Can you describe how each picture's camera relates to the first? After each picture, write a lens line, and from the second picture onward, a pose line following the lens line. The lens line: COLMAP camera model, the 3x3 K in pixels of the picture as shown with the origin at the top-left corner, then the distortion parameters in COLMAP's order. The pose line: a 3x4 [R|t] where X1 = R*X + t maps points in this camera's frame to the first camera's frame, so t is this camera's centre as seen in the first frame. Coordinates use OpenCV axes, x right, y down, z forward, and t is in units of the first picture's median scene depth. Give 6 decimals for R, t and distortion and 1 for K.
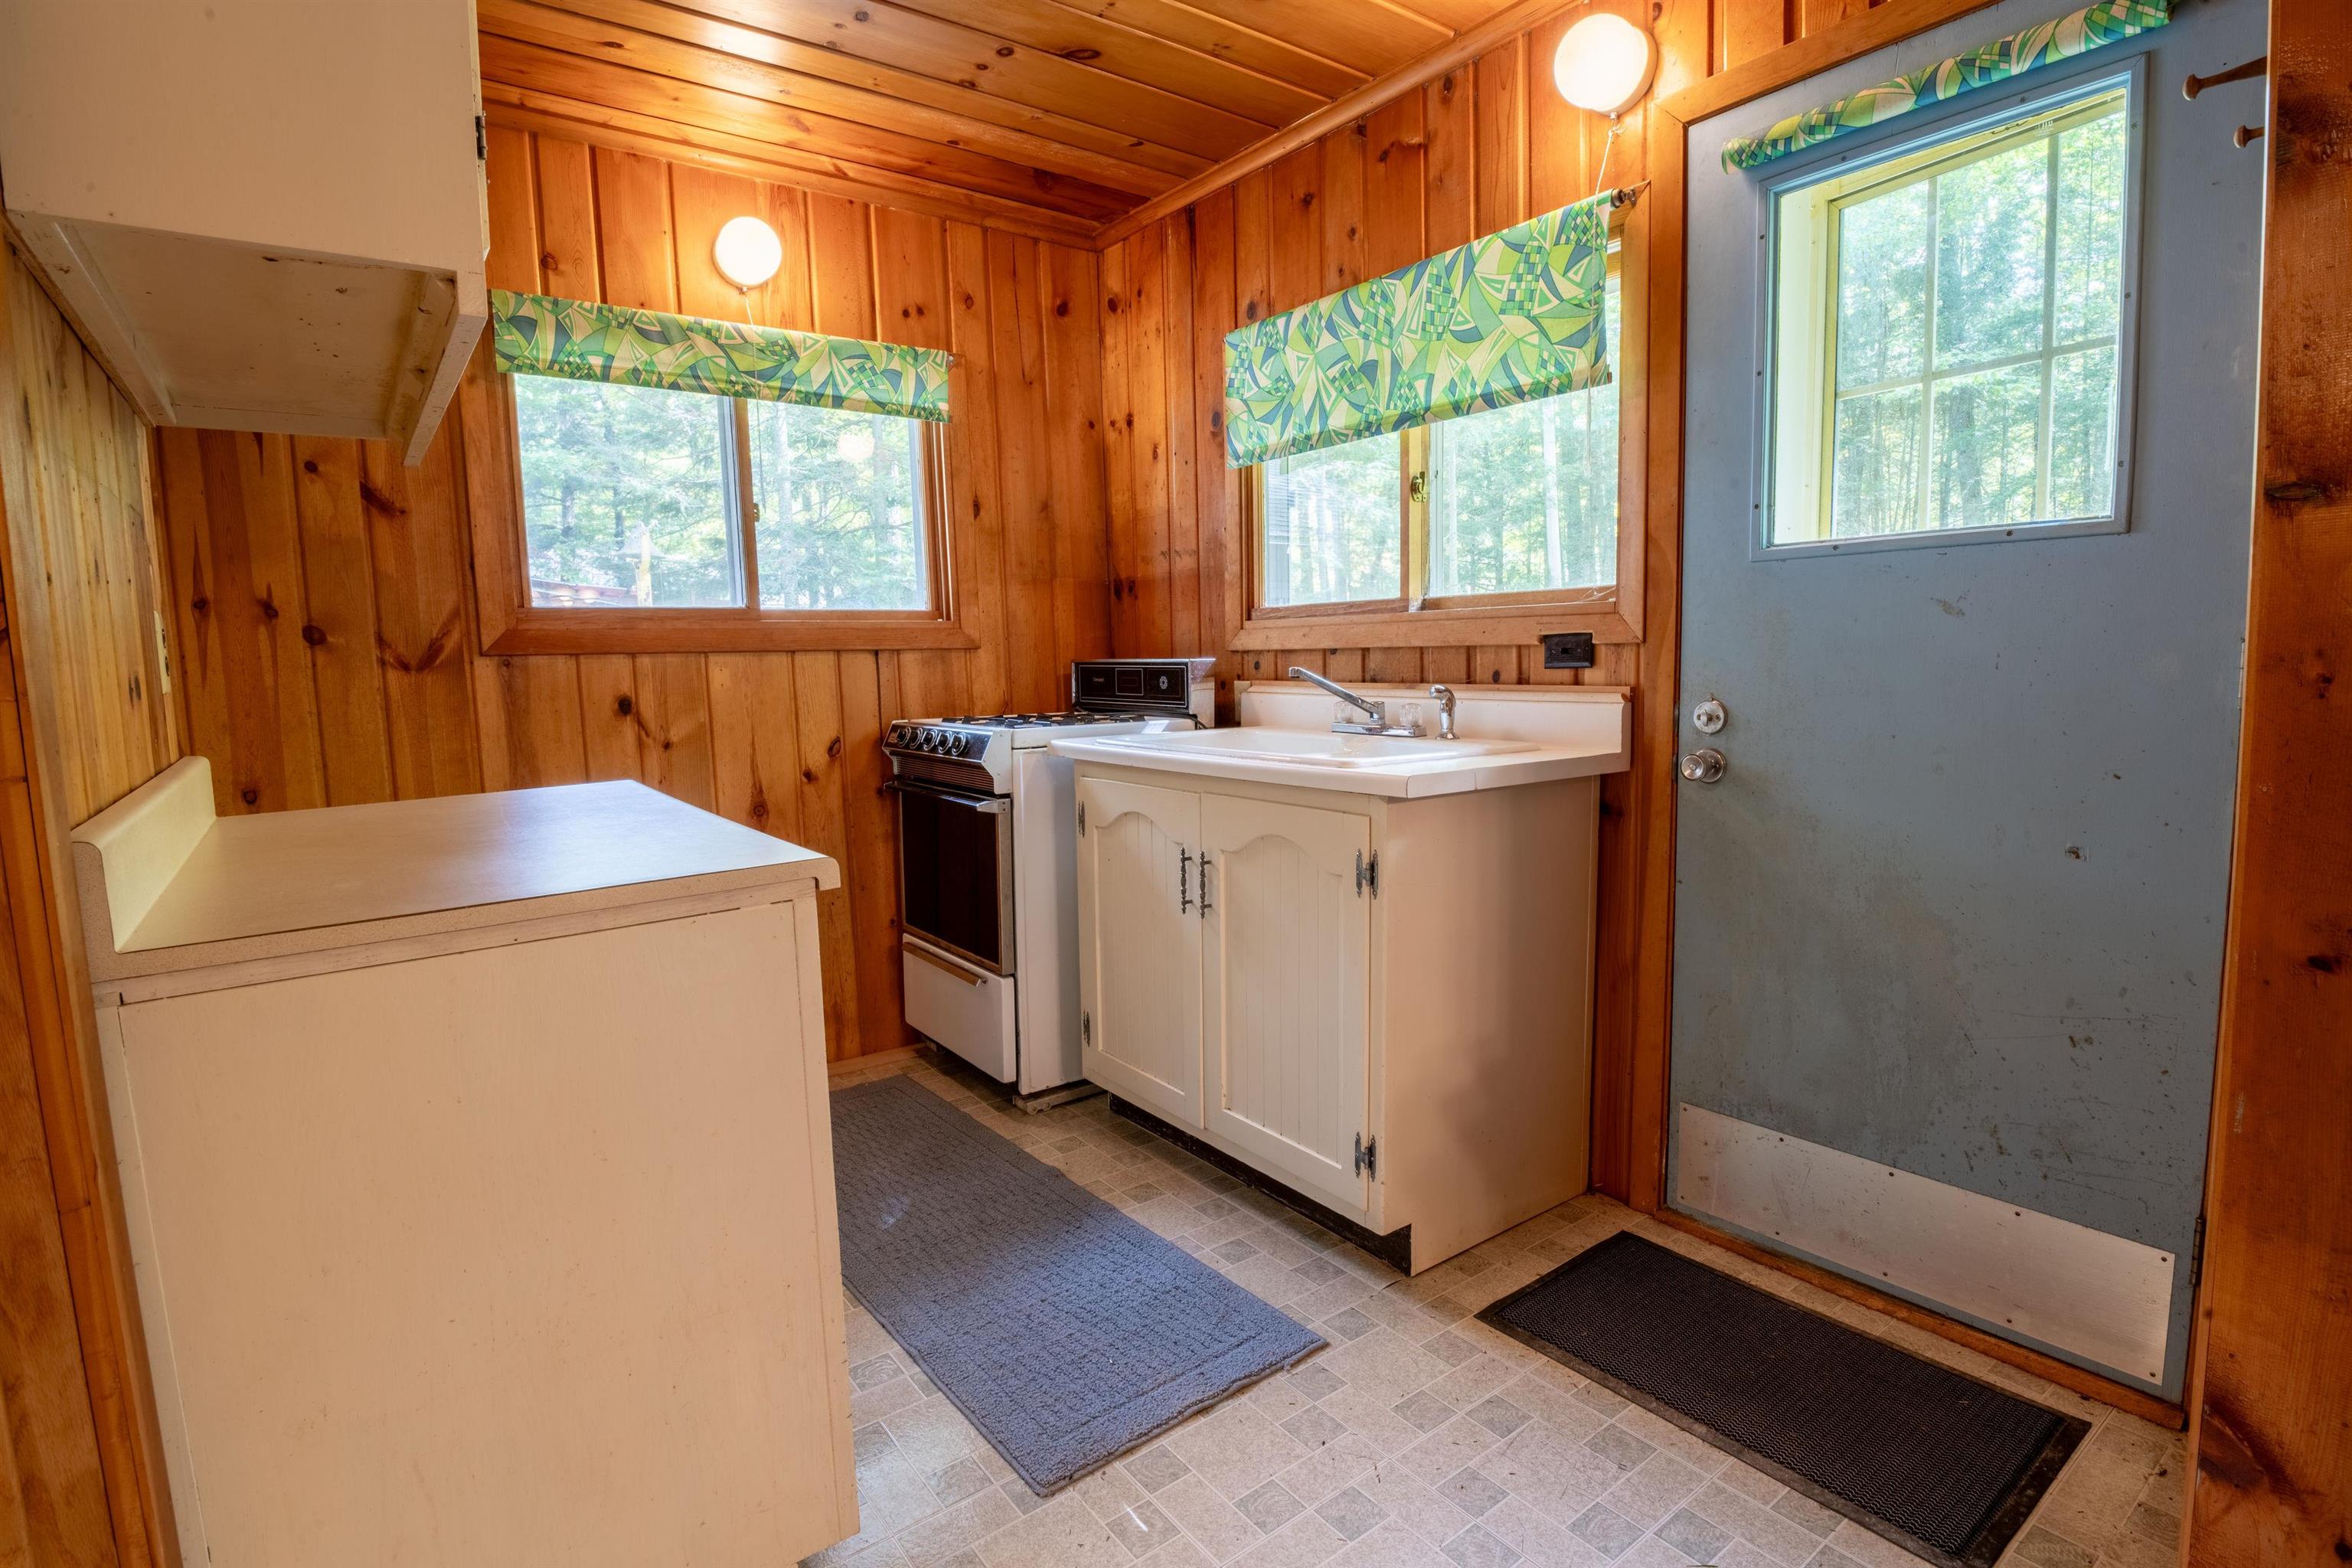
lens RADIAL K [[1156.6, 0, 1170.6], [0, 1156.6, 780.1], [0, 0, 1]] dist [-0.019724, -0.009237]
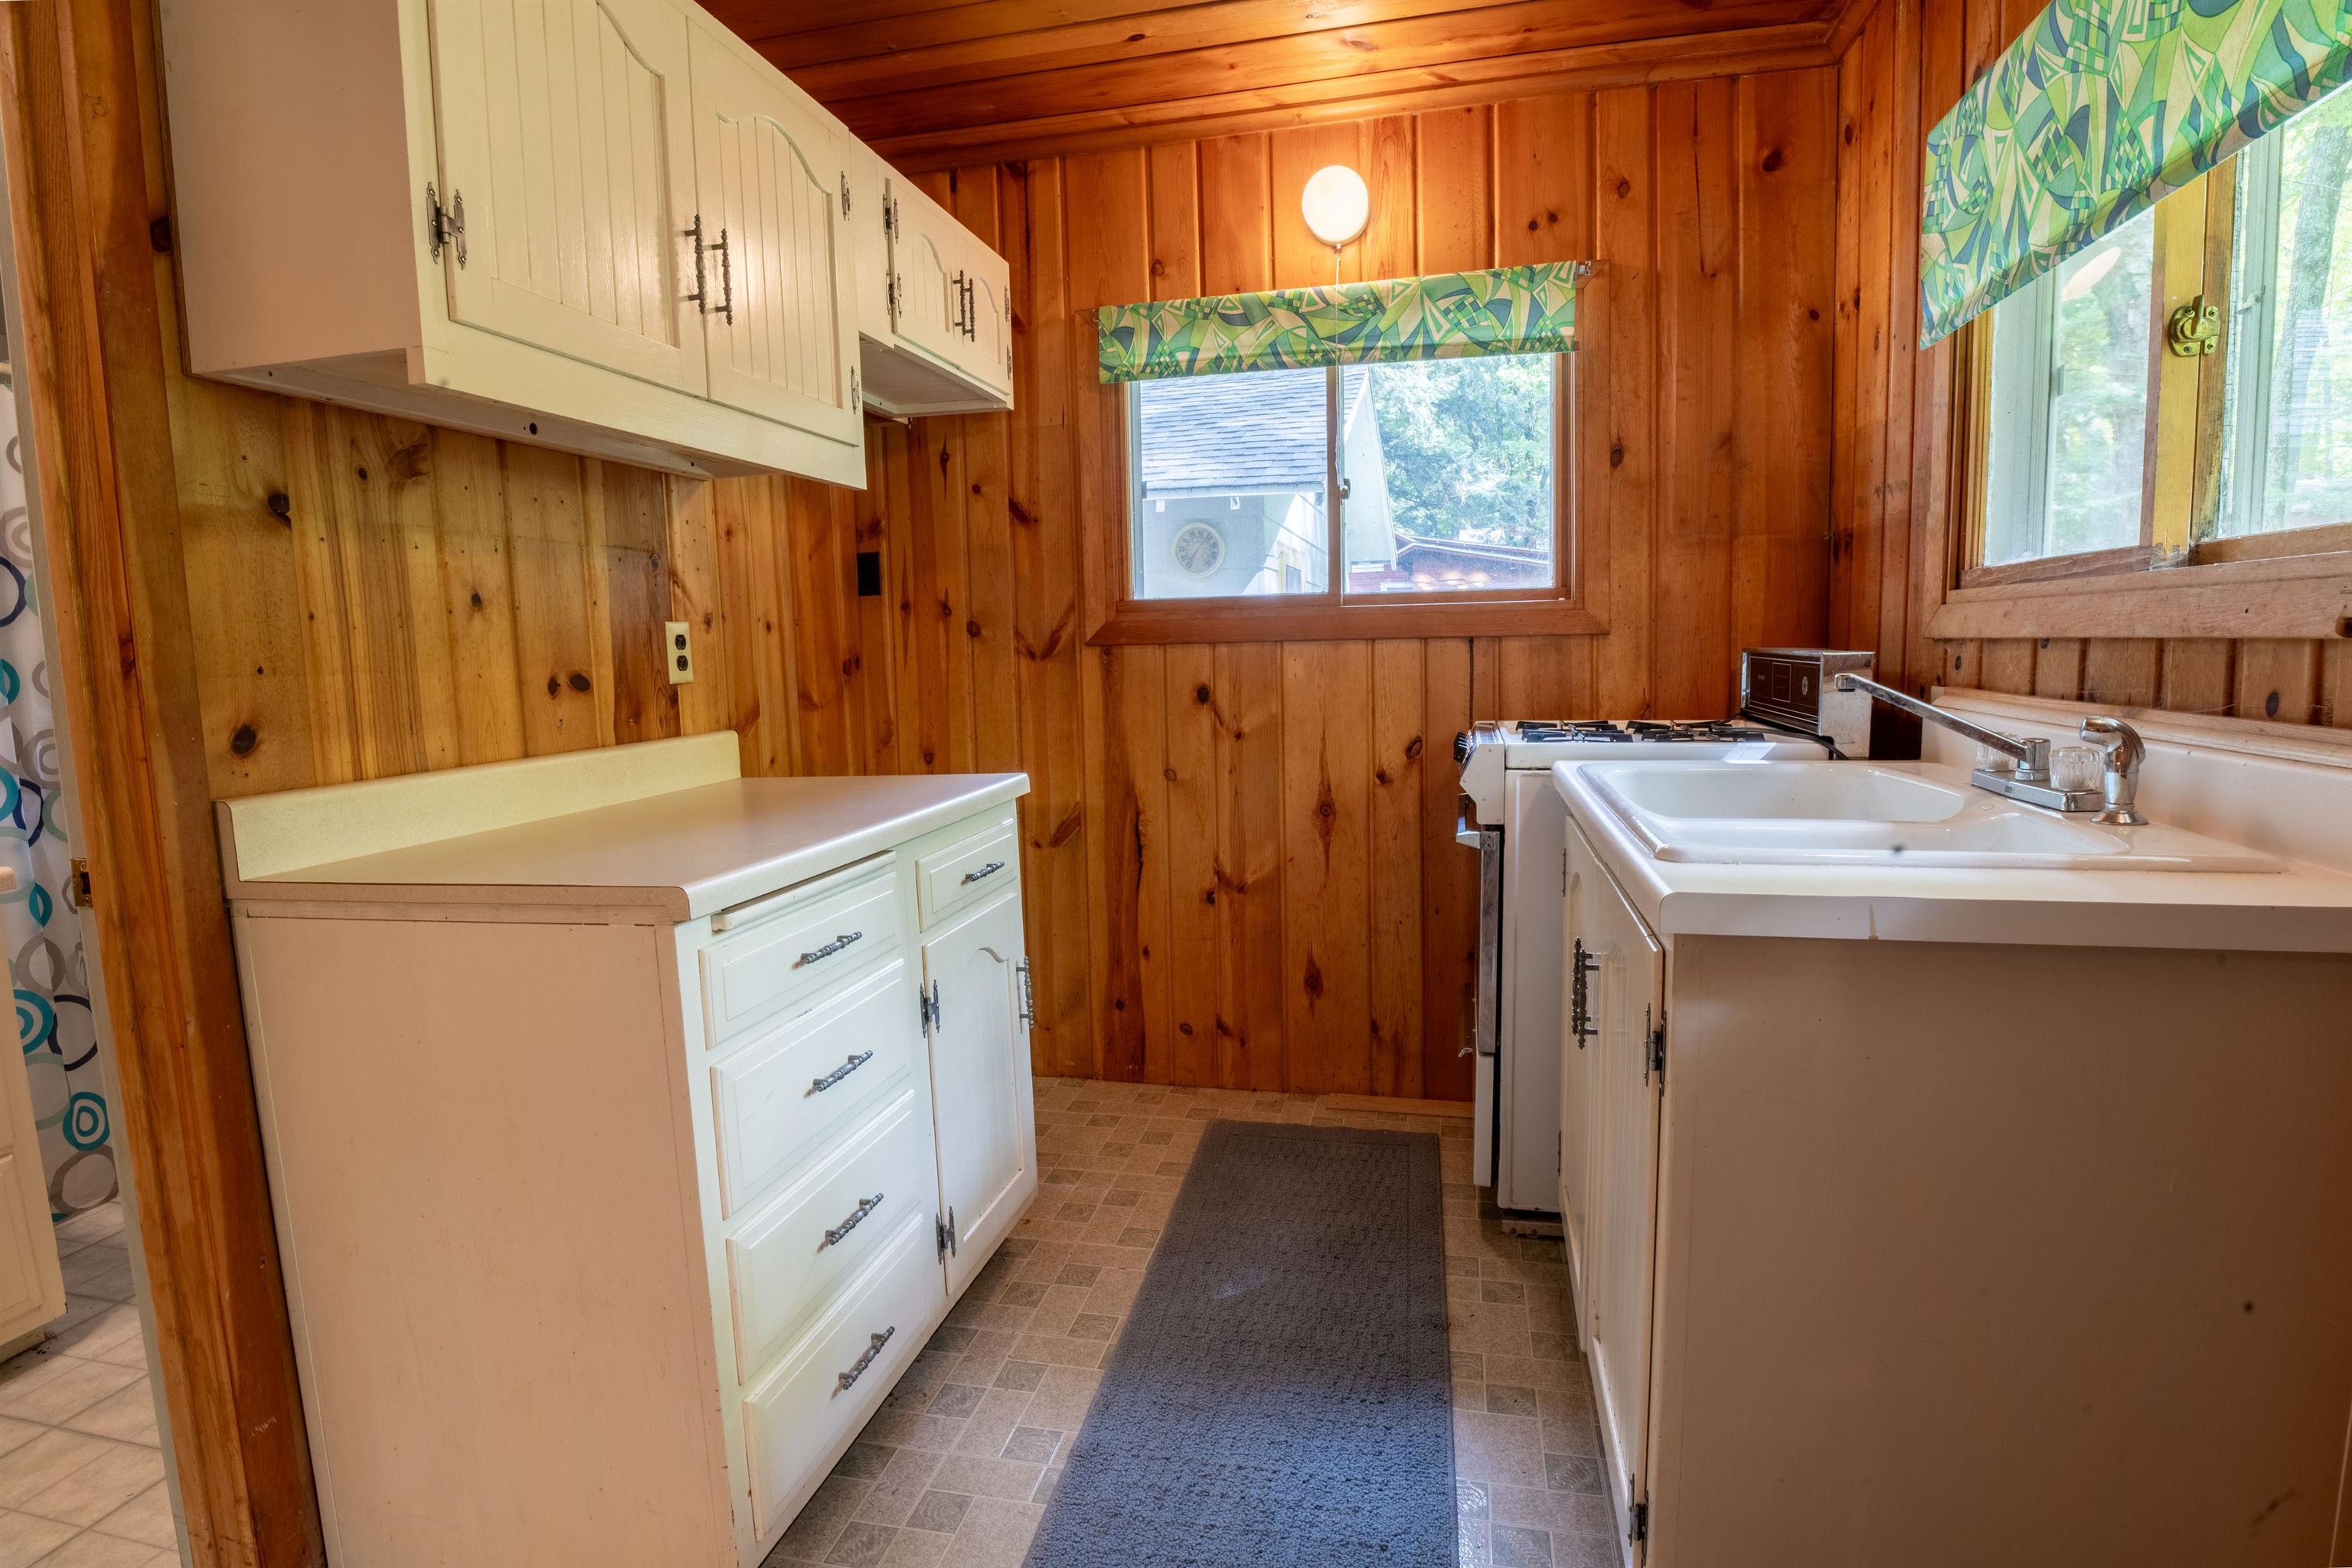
lens RADIAL K [[1184.4, 0, 1152.5], [0, 1184.4, 778.5], [0, 0, 1]] dist [-0.023163, -0.002150]
pose [[0.645211, 0.087422, -0.758986, 0.296340], [-0.070490, 0.996006, 0.054799, -0.044630], [0.760745, 0.018144, 0.648797, 0.288527]]
